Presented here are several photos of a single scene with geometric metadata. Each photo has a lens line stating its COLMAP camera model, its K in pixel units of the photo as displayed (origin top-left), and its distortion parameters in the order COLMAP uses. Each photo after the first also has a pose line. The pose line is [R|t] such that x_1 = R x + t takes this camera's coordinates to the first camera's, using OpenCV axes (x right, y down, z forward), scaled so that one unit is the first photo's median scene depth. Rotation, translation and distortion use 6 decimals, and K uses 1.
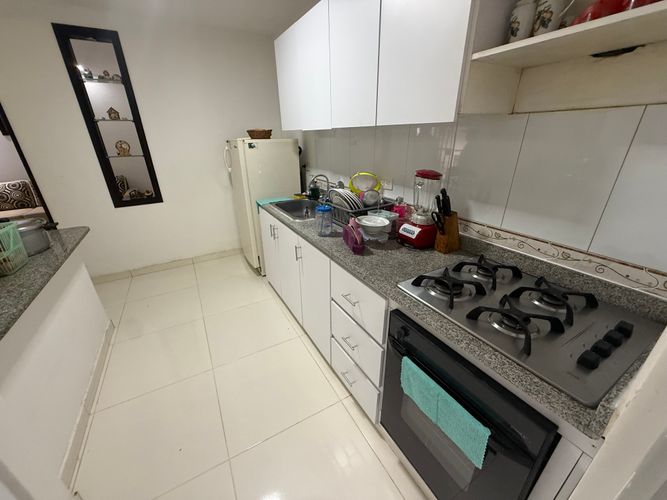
lens RADIAL K [[265.3, 0, 330.4], [0, 265.3, 250.9], [0, 0, 1]] dist [0.001090, -0.000121]
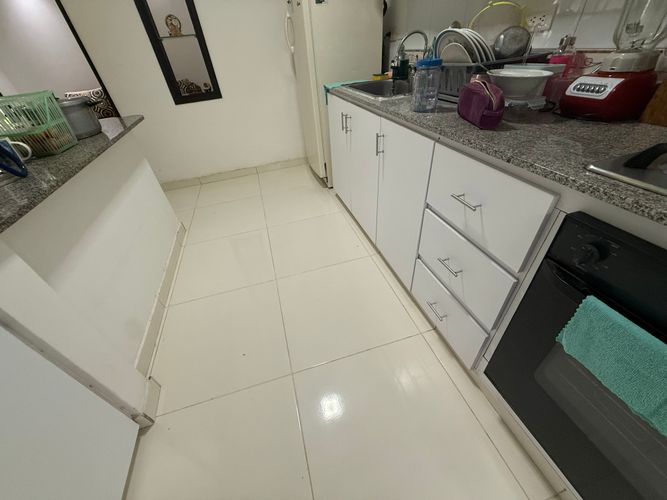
lens RADIAL K [[265.3, 0, 329.5], [0, 265.3, 249.8], [0, 0, 1]] dist [0.001090, -0.000121]
pose [[0.970604, 0.087233, -0.224318, -0.059069], [-0.024722, 0.963212, 0.267604, 0.084985], [0.239410, -0.254192, 0.937053, 0.188175]]
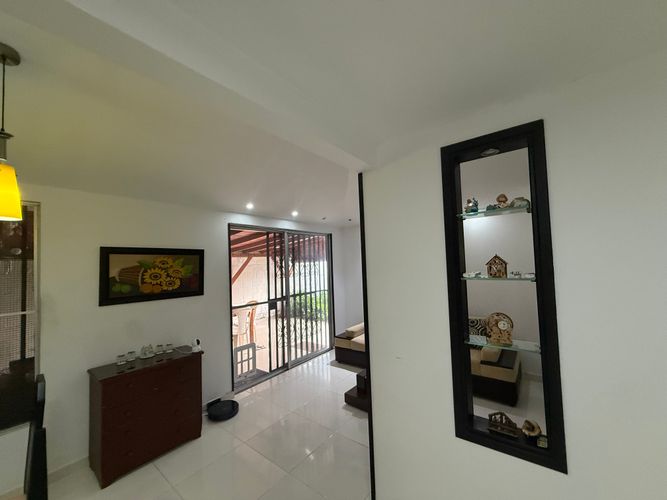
lens RADIAL K [[265.3, 0, 331.4], [0, 265.3, 250.9], [0, 0, 1]] dist [0.001090, -0.000121]
pose [[0.376945, -0.033083, -0.925645, -0.578652], [-0.342136, 0.923711, -0.172340, -0.434059], [0.860729, 0.381659, 0.336869, 0.675600]]
